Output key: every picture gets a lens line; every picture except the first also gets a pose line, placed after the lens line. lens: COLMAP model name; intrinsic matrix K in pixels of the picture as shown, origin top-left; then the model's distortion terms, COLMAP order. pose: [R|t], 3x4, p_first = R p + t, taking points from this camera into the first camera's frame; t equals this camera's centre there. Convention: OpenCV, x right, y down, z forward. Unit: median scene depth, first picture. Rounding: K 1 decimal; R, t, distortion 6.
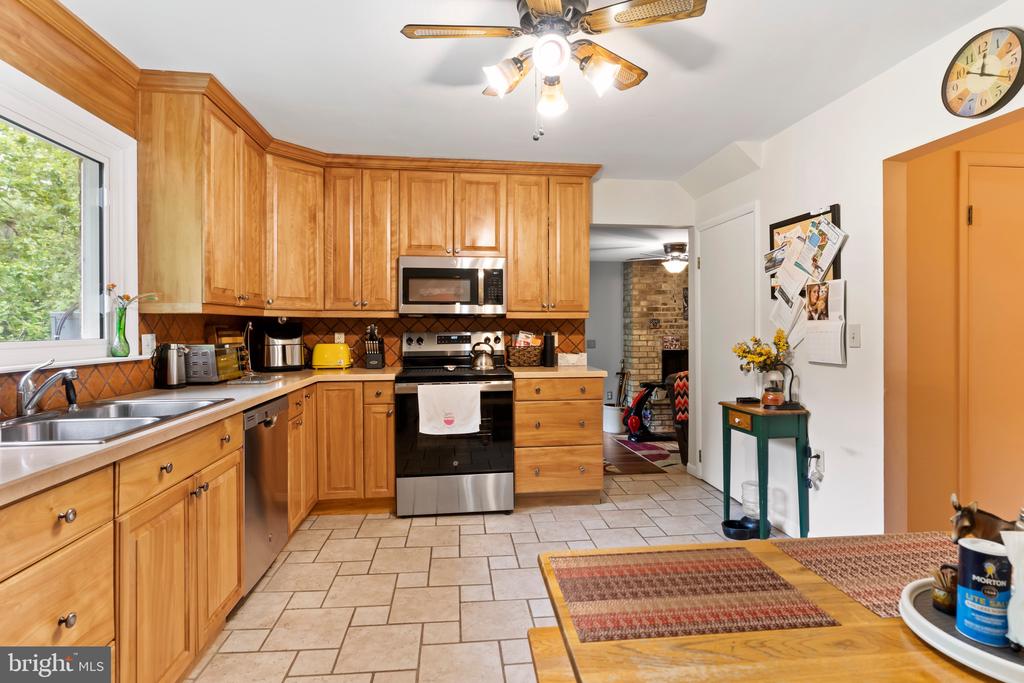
lens RADIAL K [[531.9, 0, 509.3], [0, 531.9, 328.4], [0, 0, 1]] dist [-0.002735, -0.000210]
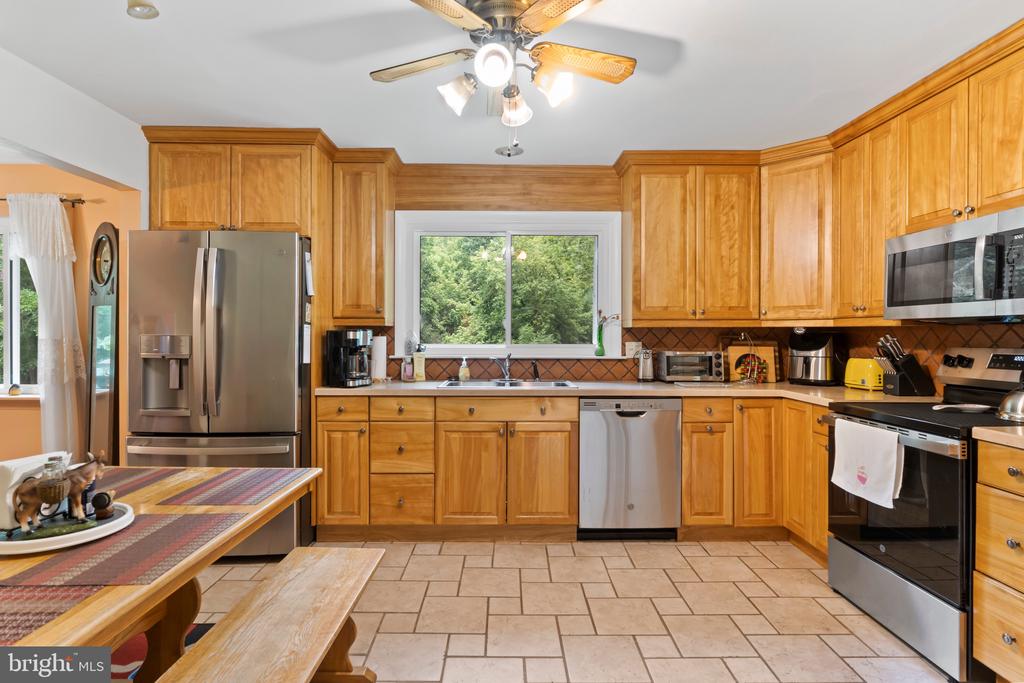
lens RADIAL K [[537.2, 0, 512.0], [0, 537.2, 336.1], [0, 0, 1]] dist [-0.000443, -0.000309]
pose [[-0.103775, 0.003433, -0.994595, 0.552535], [-0.005414, 0.999977, 0.004017, -0.006215], [0.994586, 0.005801, -0.103754, 0.568191]]
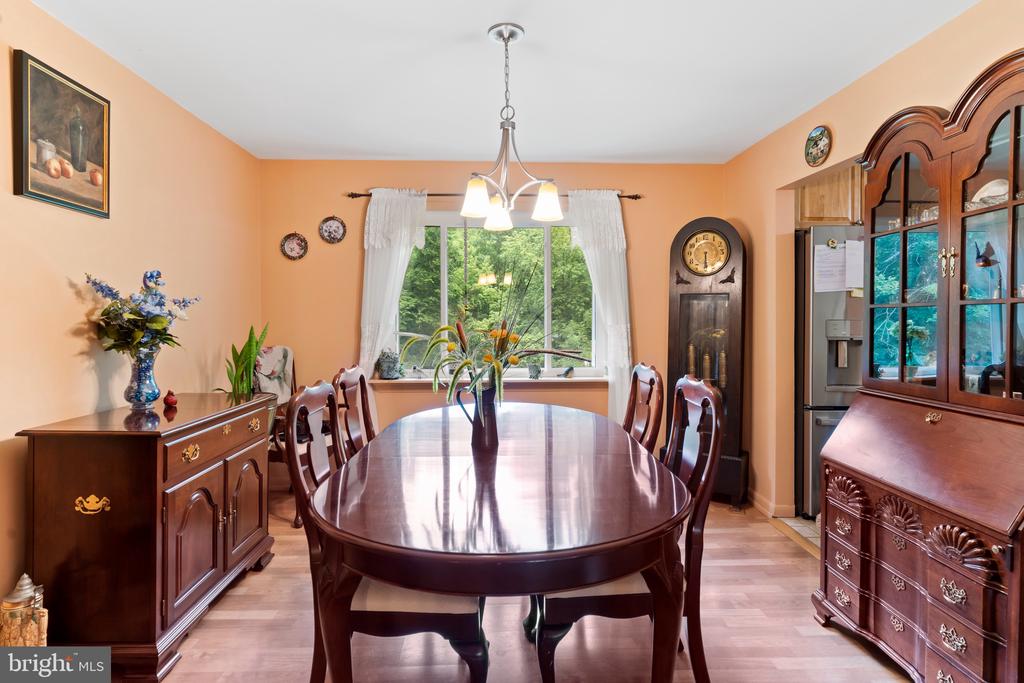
lens RADIAL K [[537.2, 0, 512.0], [0, 537.2, 336.1], [0, 0, 1]] dist [-0.000443, -0.000309]
pose [[-0.058631, 0.033928, -0.997703, 0.734982], [0.008500, 0.999403, 0.033486, -0.008606], [0.998244, -0.006517, -0.058884, -0.490747]]
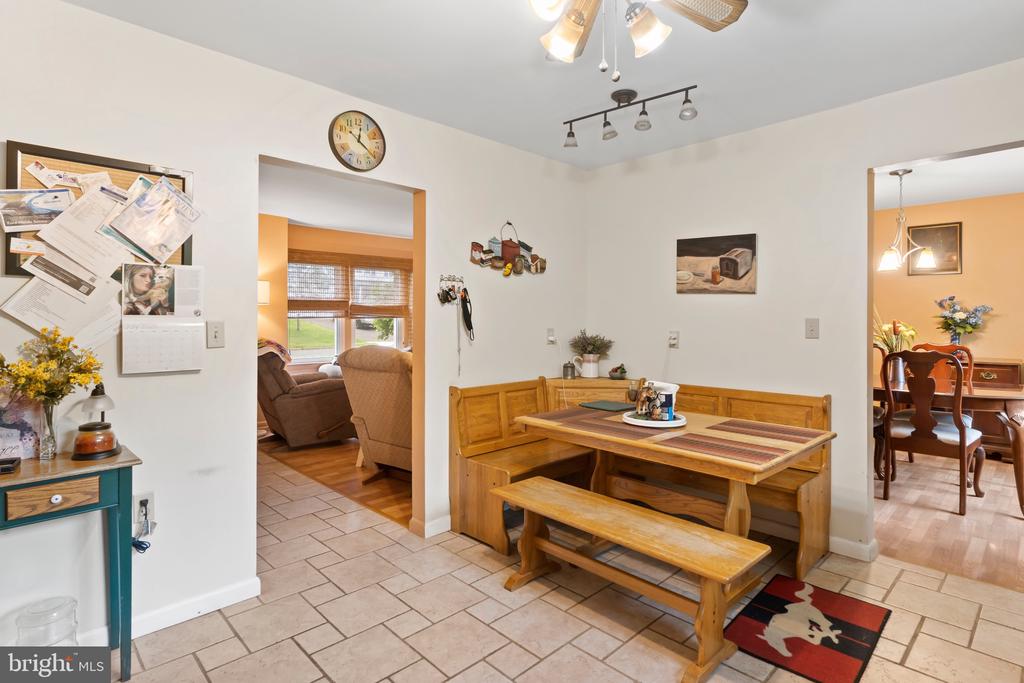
lens RADIAL K [[527.9, 0, 512.5], [0, 527.9, 318.1], [0, 0, 1]] dist [-0.002103, -0.000503]
pose [[-0.617999, 0.002122, 0.786176, -0.225242], [0.000212, 0.999997, -0.002533, -0.007234], [-0.786179, -0.001398, -0.617997, 0.790392]]
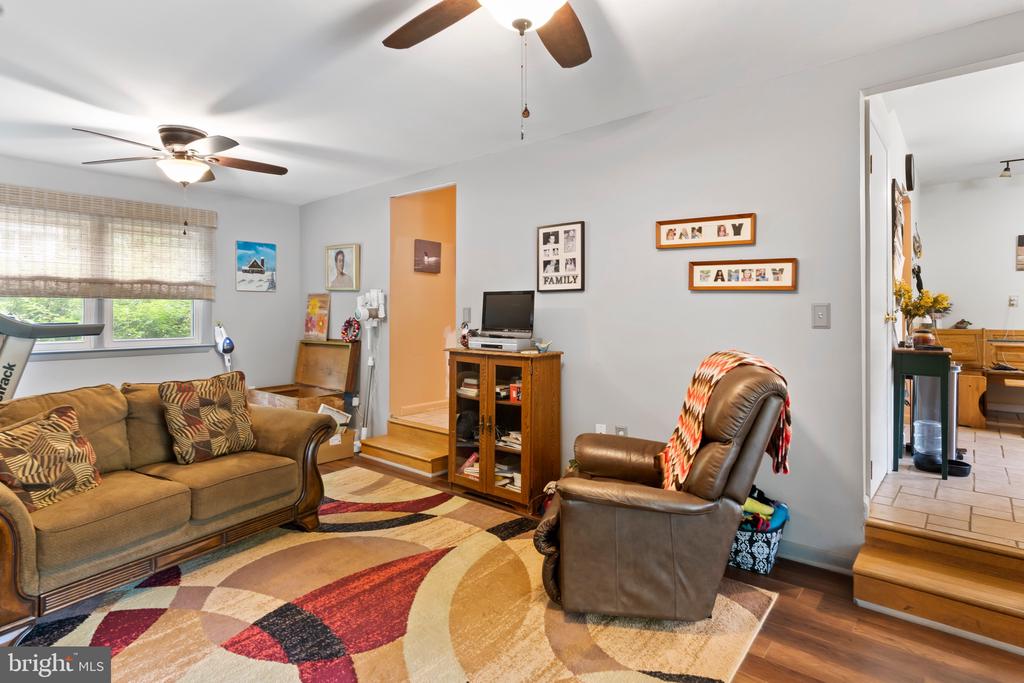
lens RADIAL K [[533.8, 0, 510.3], [0, 533.8, 307.3], [0, 0, 1]] dist [-0.000622, -0.000178]
pose [[-0.678107, 0.011829, 0.734868, 0.212093], [0.003148, 0.999908, -0.013191, 0.063492], [-0.734957, -0.006631, -0.678082, 2.019168]]
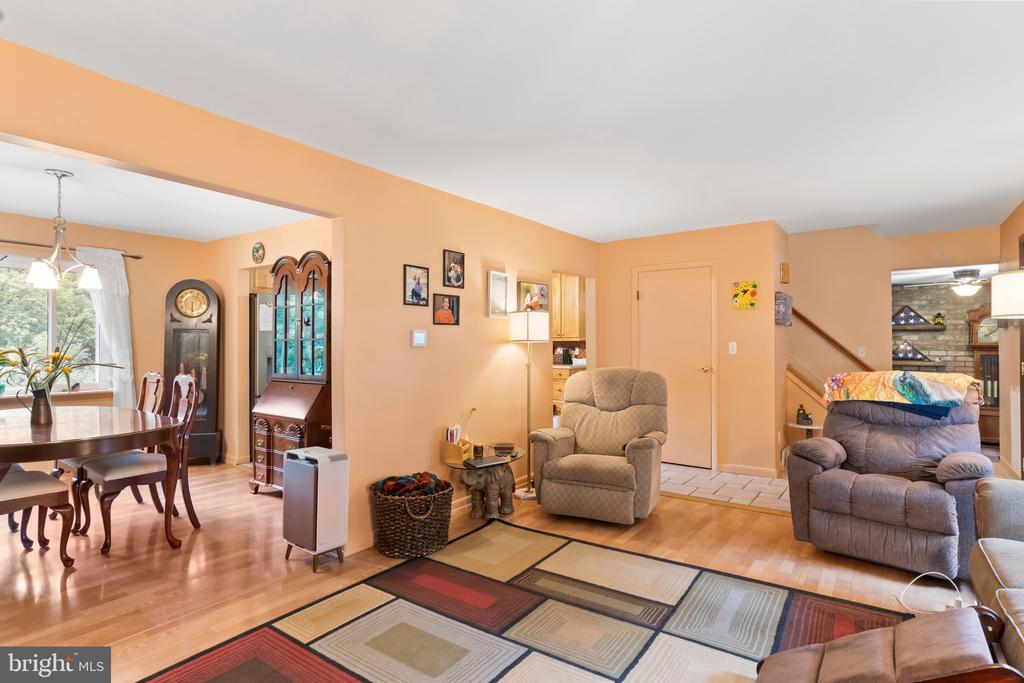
lens RADIAL K [[519.9, 0, 508.4], [0, 519.9, 339.2], [0, 0, 1]] dist [-0.008649, 0.000036]
pose [[0.737506, -0.004996, -0.675322, 1.356432], [0.000670, 0.999978, -0.006667, -0.012160], [0.675340, 0.004464, 0.737493, -0.664672]]
